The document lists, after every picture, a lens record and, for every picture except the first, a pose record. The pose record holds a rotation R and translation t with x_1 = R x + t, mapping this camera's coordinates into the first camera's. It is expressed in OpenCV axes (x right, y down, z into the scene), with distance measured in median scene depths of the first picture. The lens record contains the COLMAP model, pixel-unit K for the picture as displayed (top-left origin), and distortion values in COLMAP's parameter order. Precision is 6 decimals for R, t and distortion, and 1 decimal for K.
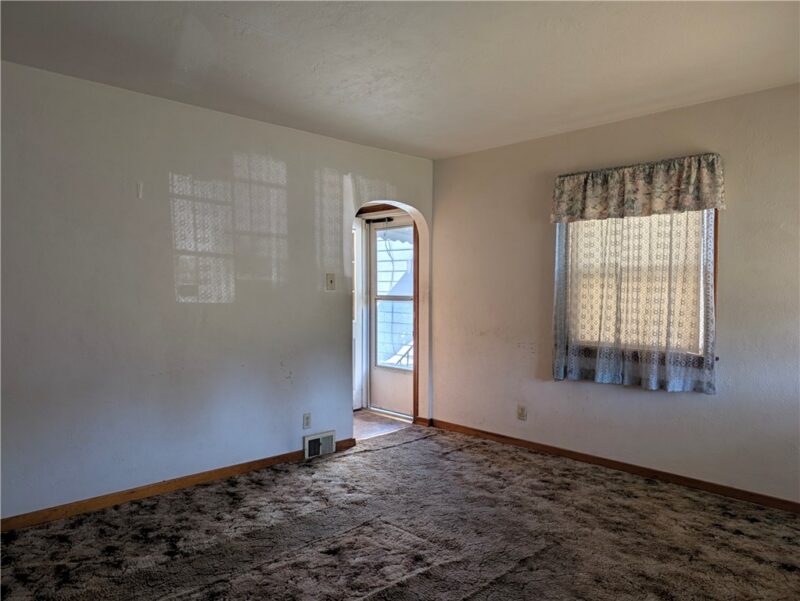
lens RADIAL K [[570.7, 0, 400.0], [0, 570.7, 300.5], [0, 0, 1]] dist [-0.006028, -0.003160]
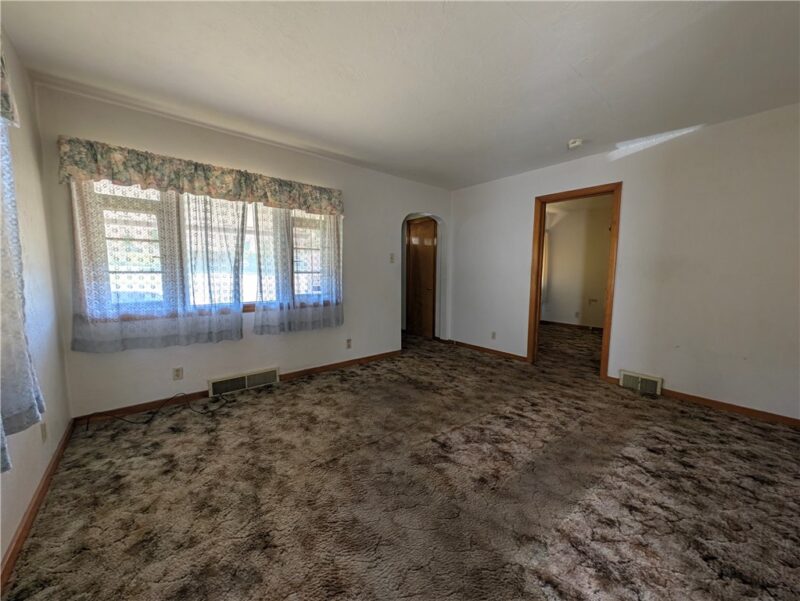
lens RADIAL K [[308.7, 0, 400.0], [0, 308.7, 300.5], [0, 0, 1]] dist [0.000321, -0.000883]
pose [[-0.996452, -0.018022, 0.082211, 0.074813], [-0.008493, 0.993351, 0.114813, -0.001530], [-0.083734, 0.113708, -0.989979, 1.586201]]
